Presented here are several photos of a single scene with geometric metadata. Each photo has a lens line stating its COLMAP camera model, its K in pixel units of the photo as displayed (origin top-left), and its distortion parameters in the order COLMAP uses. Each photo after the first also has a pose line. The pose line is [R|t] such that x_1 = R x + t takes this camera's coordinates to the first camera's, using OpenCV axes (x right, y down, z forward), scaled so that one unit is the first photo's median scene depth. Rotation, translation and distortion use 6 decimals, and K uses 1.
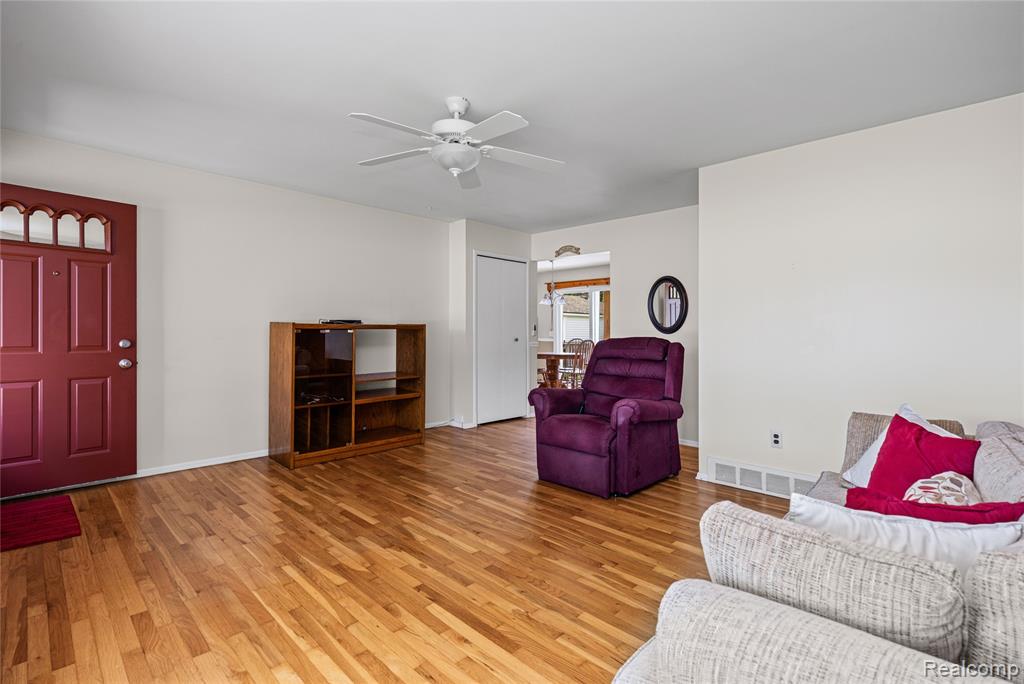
lens RADIAL K [[482.8, 0, 510.3], [0, 482.8, 330.8], [0, 0, 1]] dist [0.003773, 0.000155]
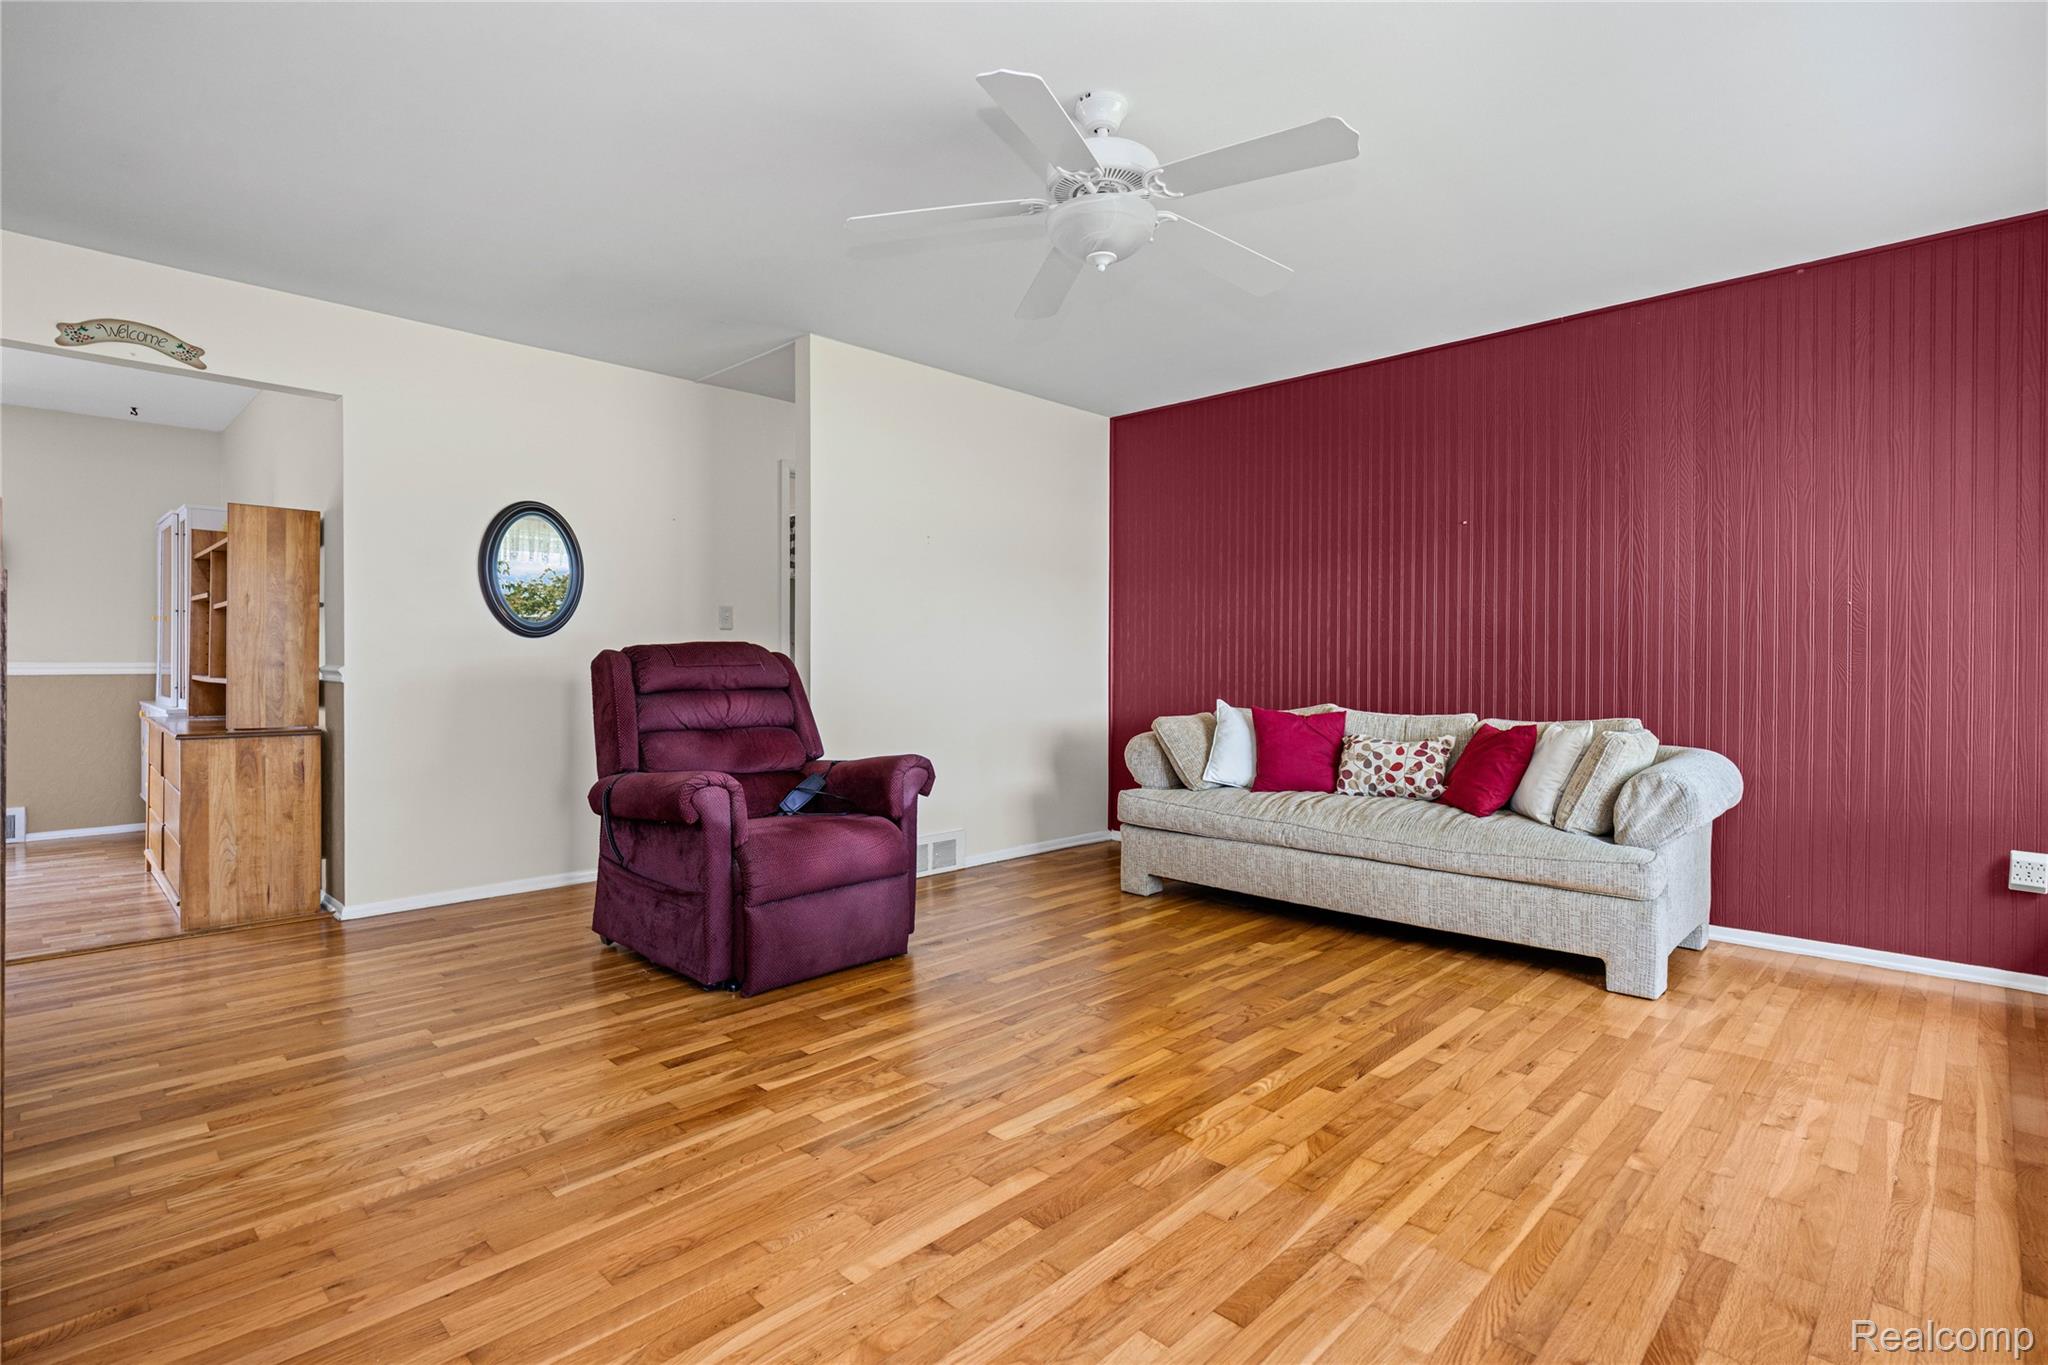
lens RADIAL K [[989.3, 0, 1016.7], [0, 989.3, 663.3], [0, 0, 1]] dist [0.023775, -0.013532]
pose [[-0.002580, -0.011809, 0.999927, -0.869180], [-0.001164, 0.999930, 0.011806, 0.027604], [-0.999996, -0.001134, -0.002593, 0.907707]]
